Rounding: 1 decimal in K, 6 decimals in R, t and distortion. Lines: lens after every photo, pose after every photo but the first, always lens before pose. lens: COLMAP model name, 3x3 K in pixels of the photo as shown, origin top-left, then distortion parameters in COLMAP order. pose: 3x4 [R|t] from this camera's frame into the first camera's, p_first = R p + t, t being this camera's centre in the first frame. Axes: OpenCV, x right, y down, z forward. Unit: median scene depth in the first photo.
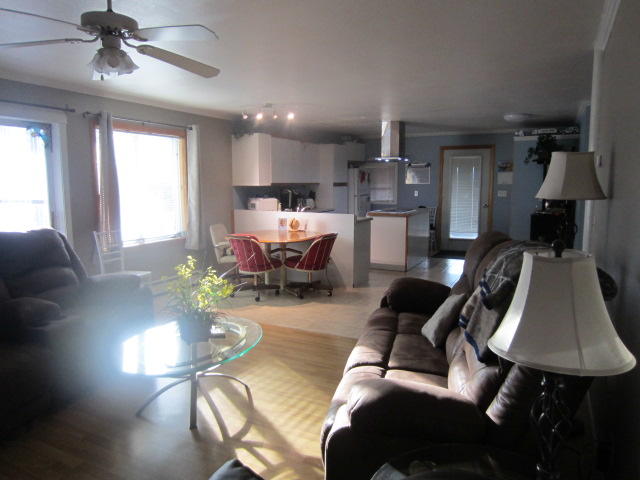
lens RADIAL K [[456.7, 0, 320.0], [0, 456.7, 242.0], [0, 0, 1]] dist [-0.038289, 0.019440]
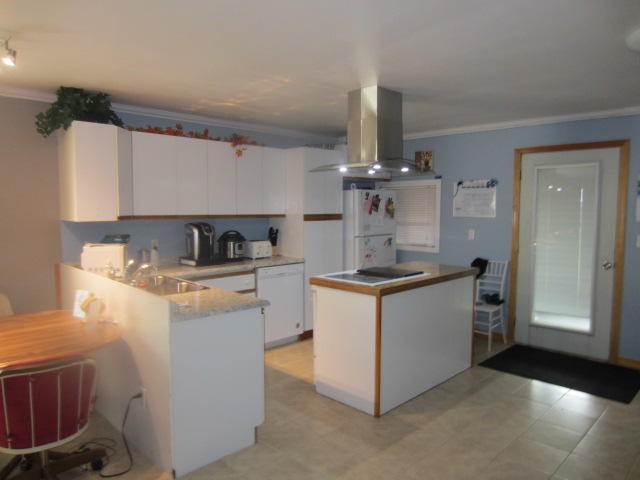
lens RADIAL K [[456.7, 0, 319.3], [0, 456.7, 235.4], [0, 0, 1]] dist [-0.038289, 0.019440]
pose [[0.948113, 0.027050, -0.316780, 0.218107], [-0.047652, 0.997209, -0.057468, -0.067403], [0.314341, 0.069581, 0.946757, 0.436910]]
